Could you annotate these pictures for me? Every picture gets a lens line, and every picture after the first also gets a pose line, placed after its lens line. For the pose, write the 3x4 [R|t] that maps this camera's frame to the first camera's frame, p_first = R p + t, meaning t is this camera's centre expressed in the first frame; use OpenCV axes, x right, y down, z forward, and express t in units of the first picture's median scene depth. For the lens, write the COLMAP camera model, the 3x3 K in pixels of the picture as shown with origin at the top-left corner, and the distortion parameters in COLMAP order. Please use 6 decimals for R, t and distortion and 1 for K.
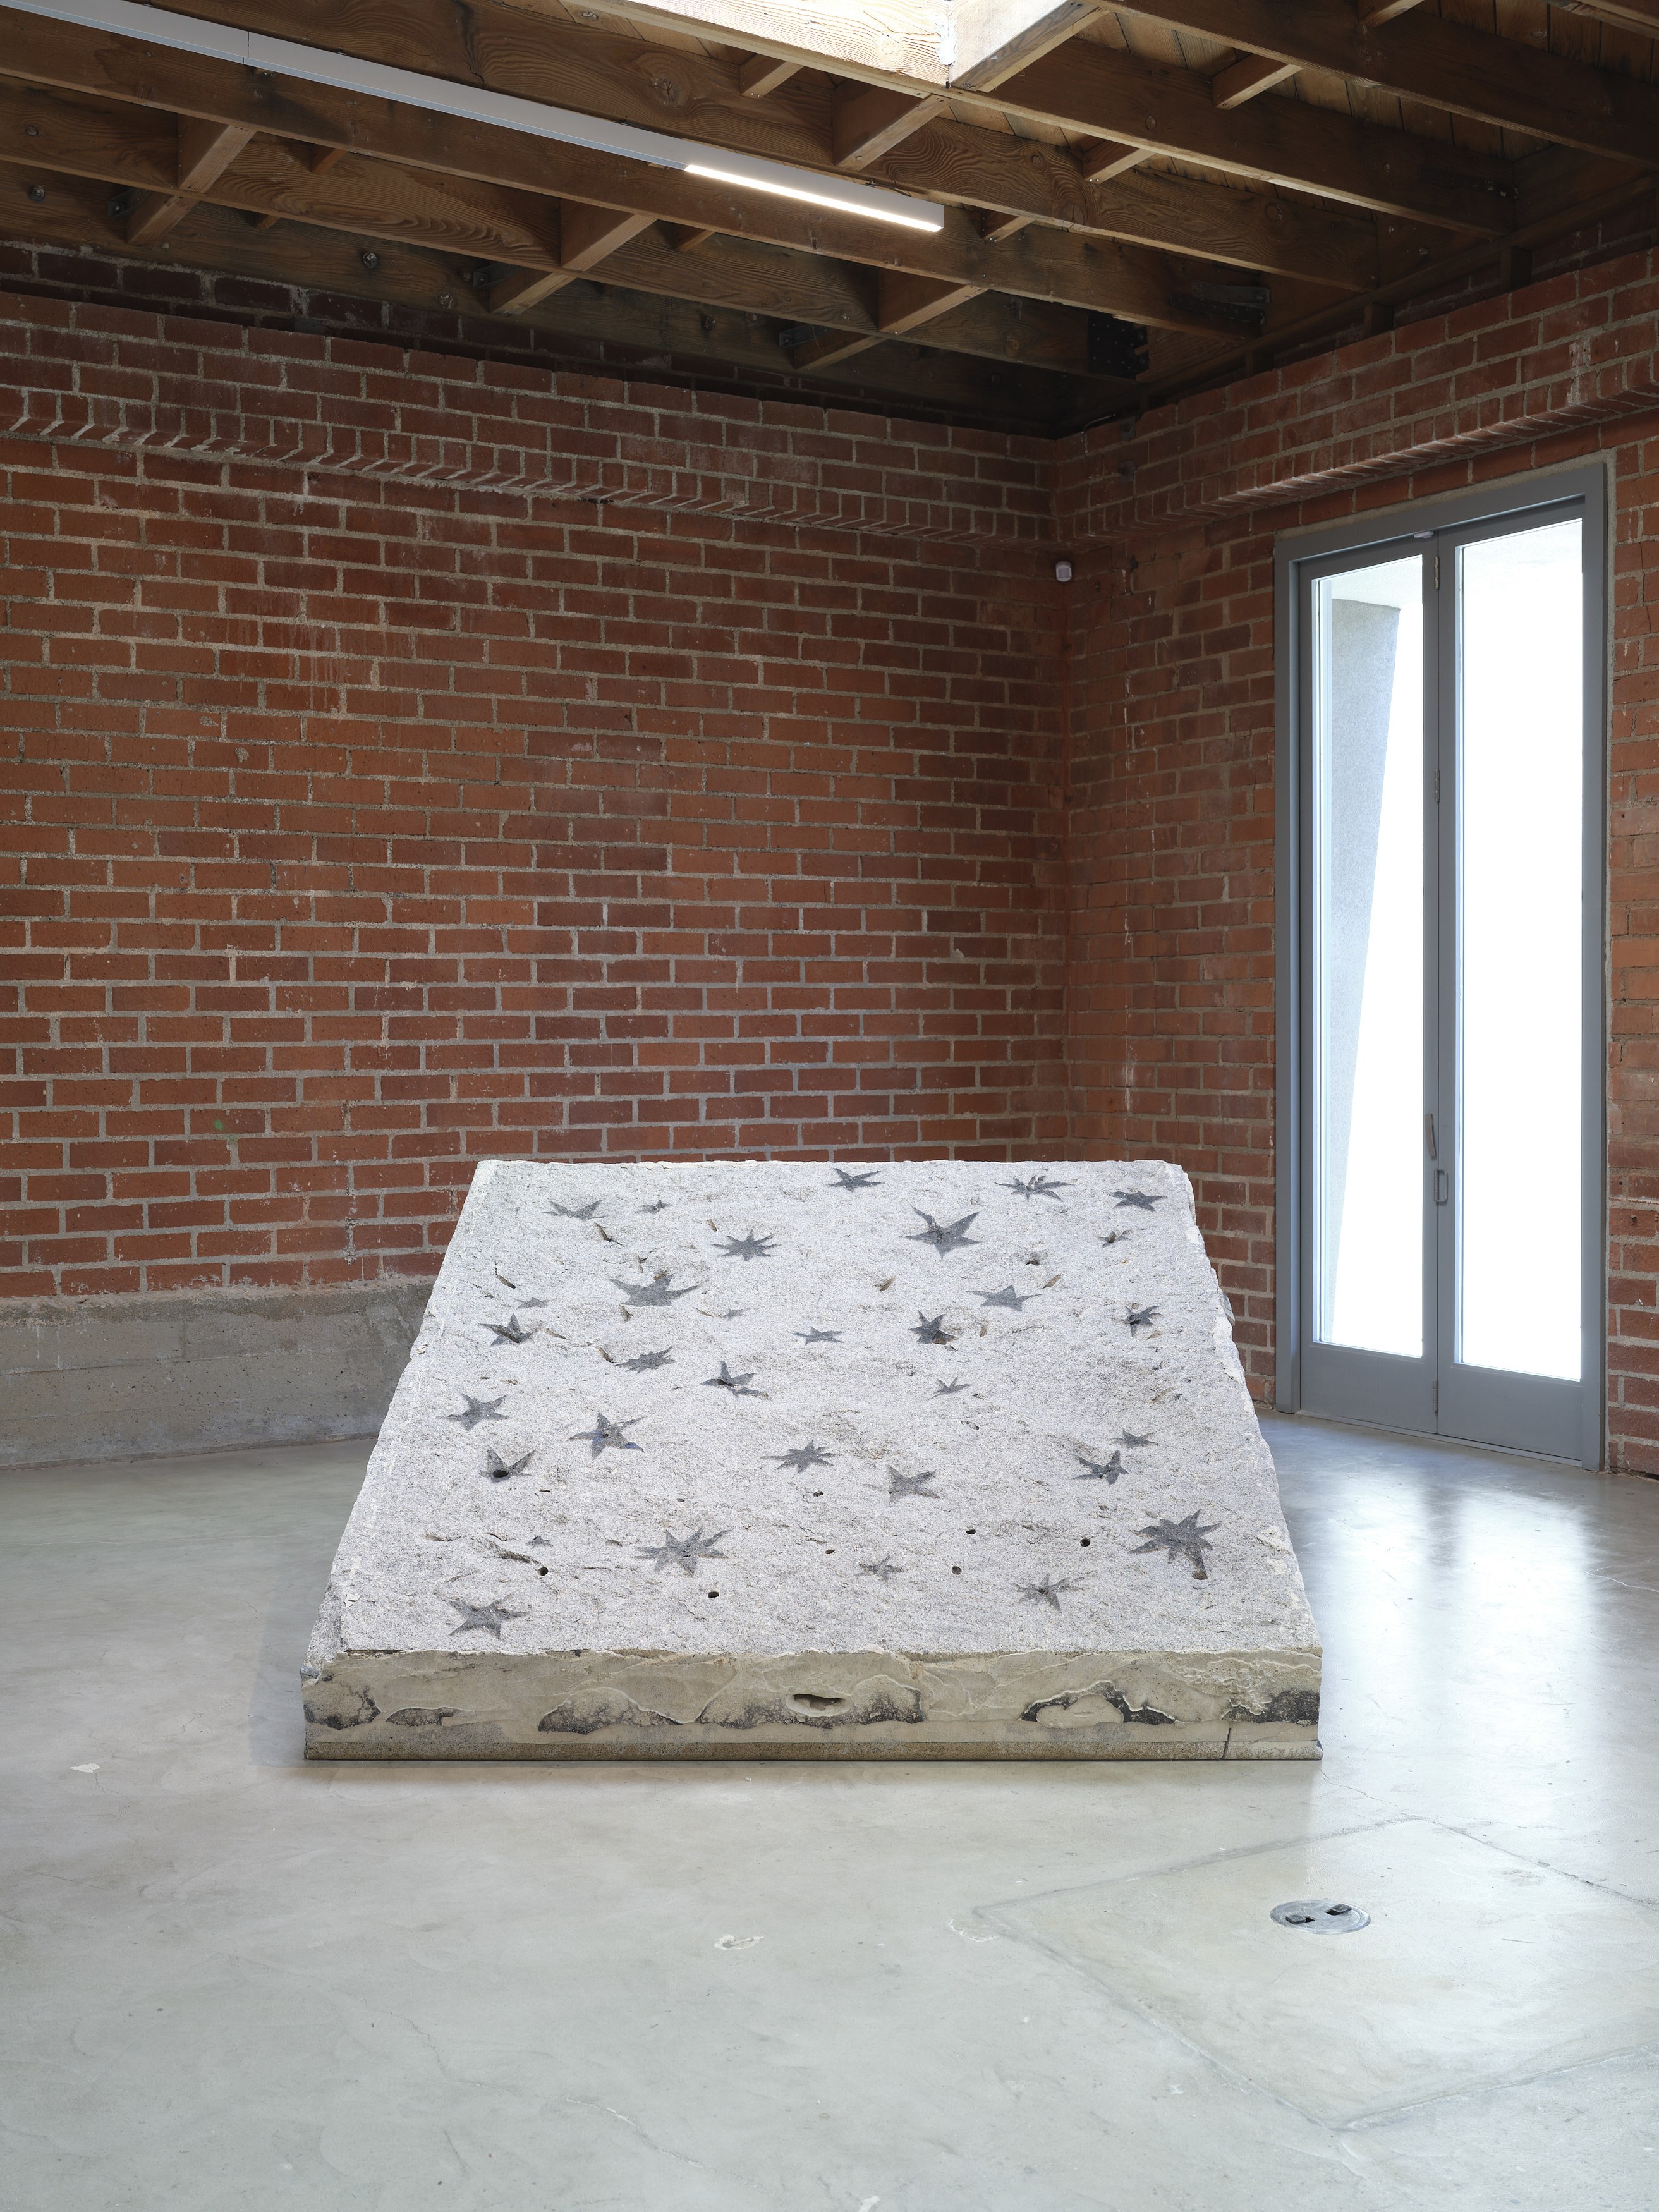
lens RADIAL K [[2534.2, 0, 829.0], [0, 2534.2, 1105.2], [0, 0, 1]] dist [-0.021711, 0.000000]
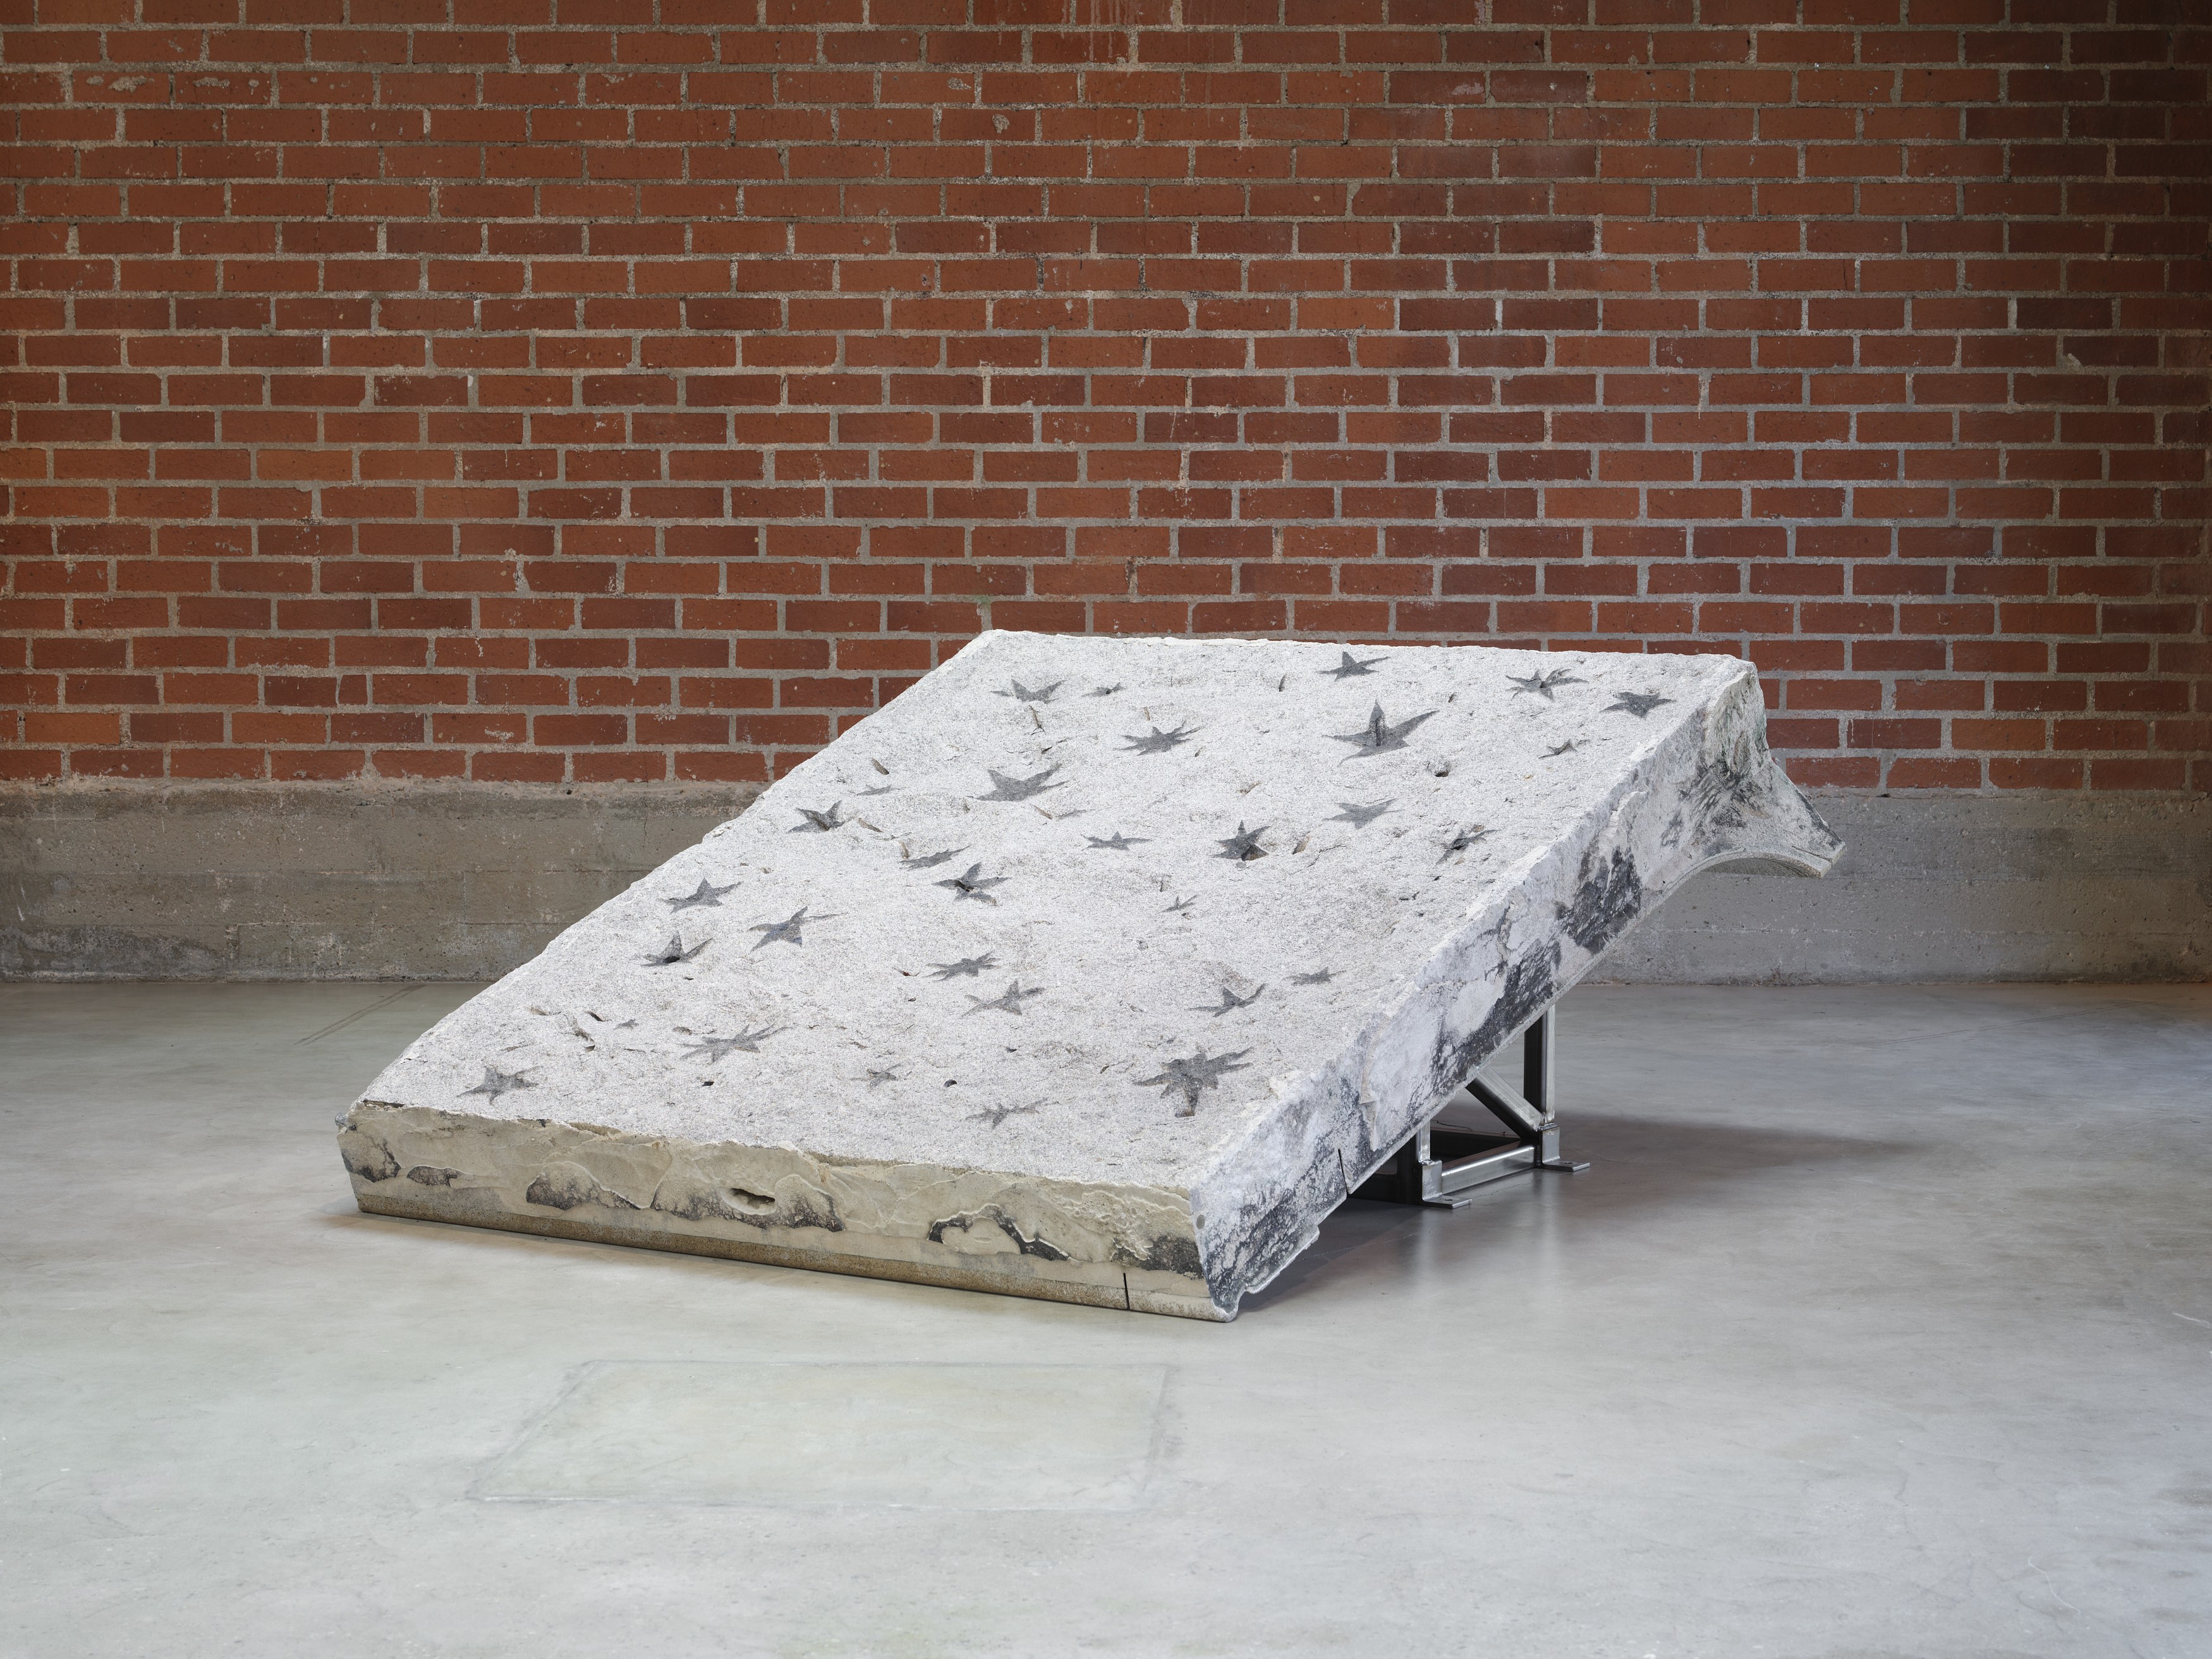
lens RADIAL K [[4448.9, 0, 1107.2], [0, 4448.9, 830.7], [0, 0, 1]] dist [-0.002895, 0.000000]
pose [[0.844767, 0.052227, -0.532580, 0.533851], [-0.020868, 0.997684, 0.064737, -0.006191], [0.534728, -0.043574, 0.843900, -0.175367]]
